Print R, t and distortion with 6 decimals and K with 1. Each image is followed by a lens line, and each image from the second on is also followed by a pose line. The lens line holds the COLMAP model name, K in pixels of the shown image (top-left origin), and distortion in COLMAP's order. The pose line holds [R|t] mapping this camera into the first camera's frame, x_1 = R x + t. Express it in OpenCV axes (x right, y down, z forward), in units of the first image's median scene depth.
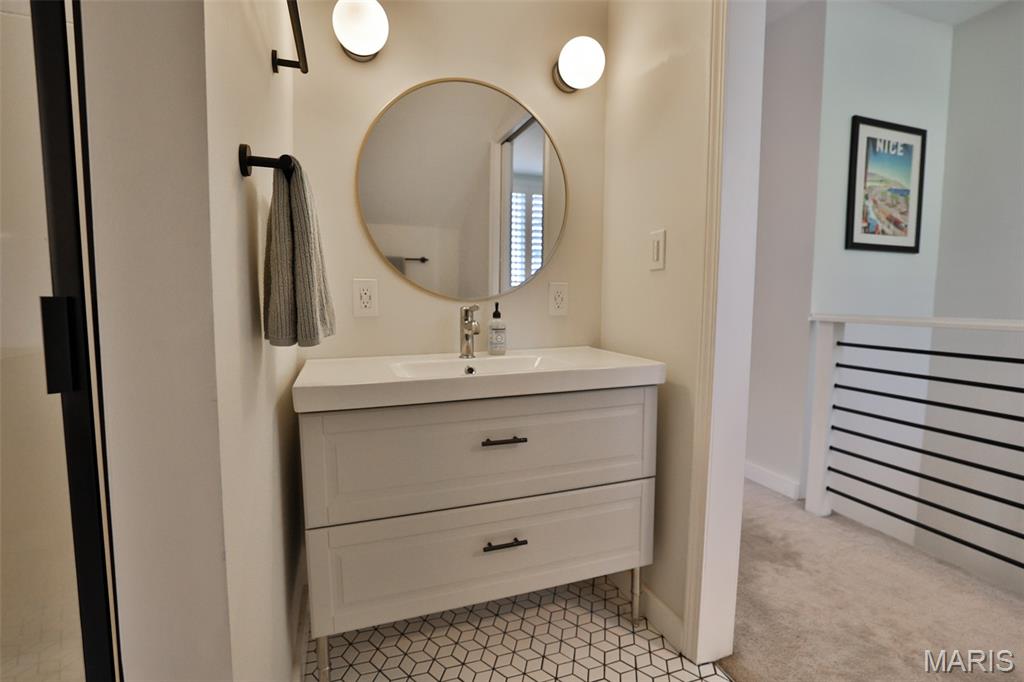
lens RADIAL K [[474.7, 0, 511.2], [0, 474.7, 333.6], [0, 0, 1]] dist [-0.027757, 0.000883]
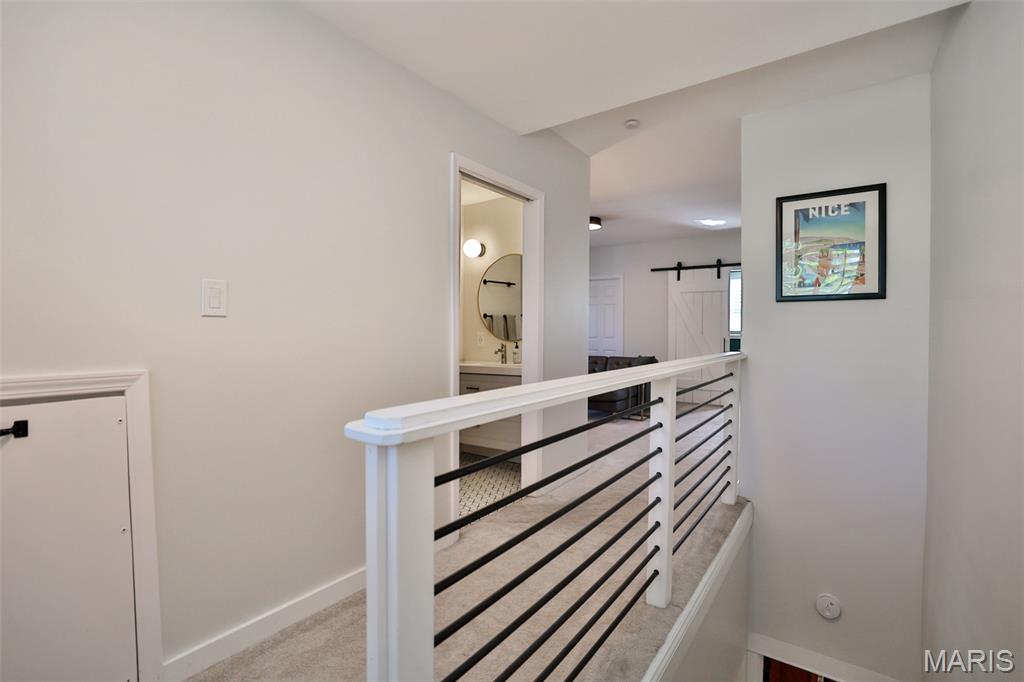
lens RADIAL K [[474.7, 0, 511.8], [0, 474.7, 338.4], [0, 0, 1]] dist [-0.027757, 0.000883]
pose [[0.591965, 0.003325, -0.805957, 1.296466], [-0.059636, 0.997431, -0.039687, 0.009180], [0.803754, 0.071558, 0.590643, -0.304467]]
